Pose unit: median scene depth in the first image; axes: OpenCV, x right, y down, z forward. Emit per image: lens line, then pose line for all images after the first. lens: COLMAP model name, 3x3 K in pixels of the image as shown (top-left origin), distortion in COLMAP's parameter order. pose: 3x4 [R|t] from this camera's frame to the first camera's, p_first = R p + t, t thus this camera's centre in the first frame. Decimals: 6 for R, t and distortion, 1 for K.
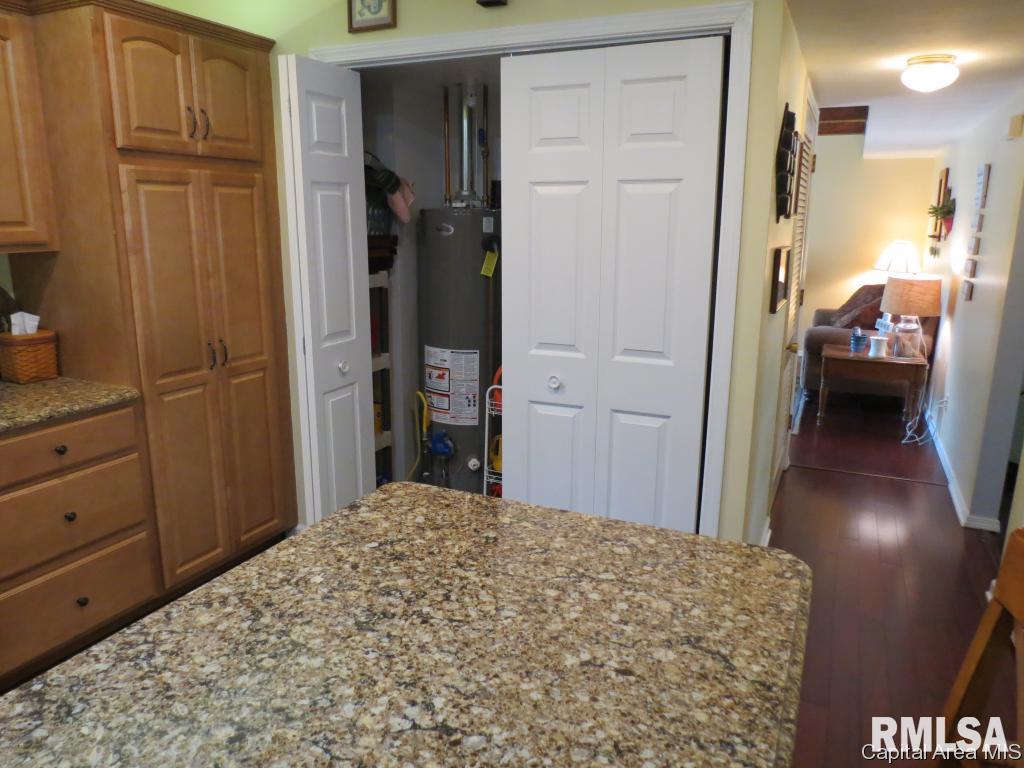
lens RADIAL K [[731.1, 0, 512.0], [0, 731.1, 384.0], [0, 0, 1]] dist [-0.009602, -0.002337]
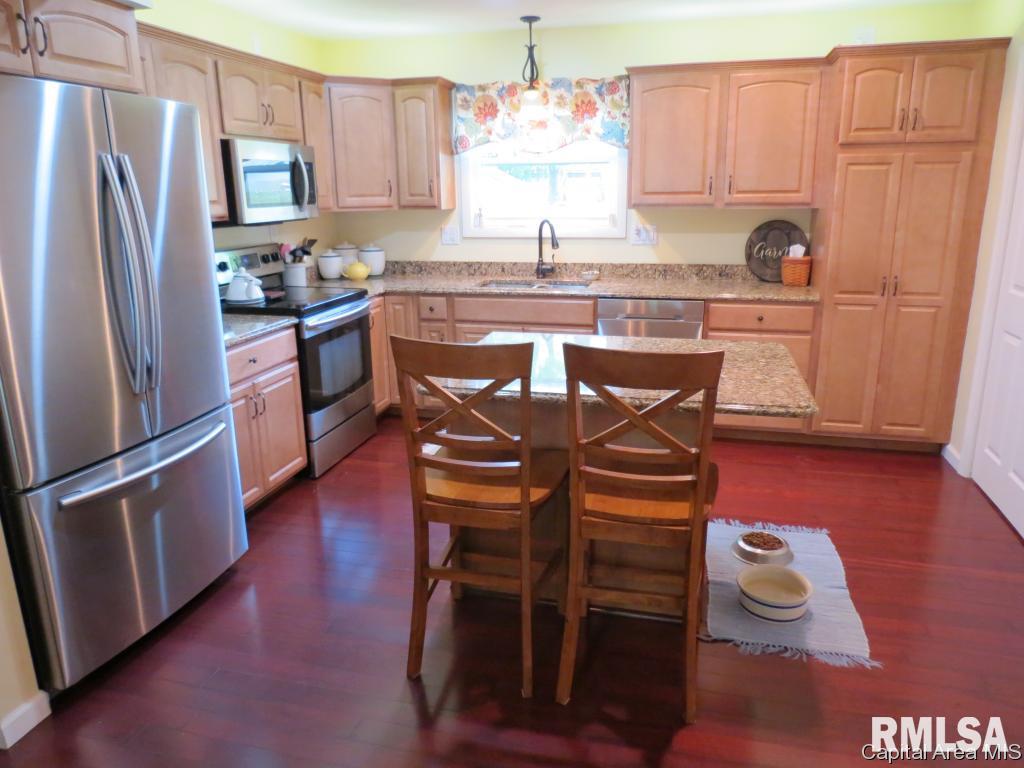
lens RADIAL K [[731.1, 0, 512.0], [0, 731.1, 384.0], [0, 0, 1]] dist [-0.009602, -0.002337]
pose [[0.196040, 0.247433, -0.948865, 0.886794], [-0.208820, 0.955980, 0.206146, 0.001511], [0.958104, 0.157730, 0.239079, 0.007823]]
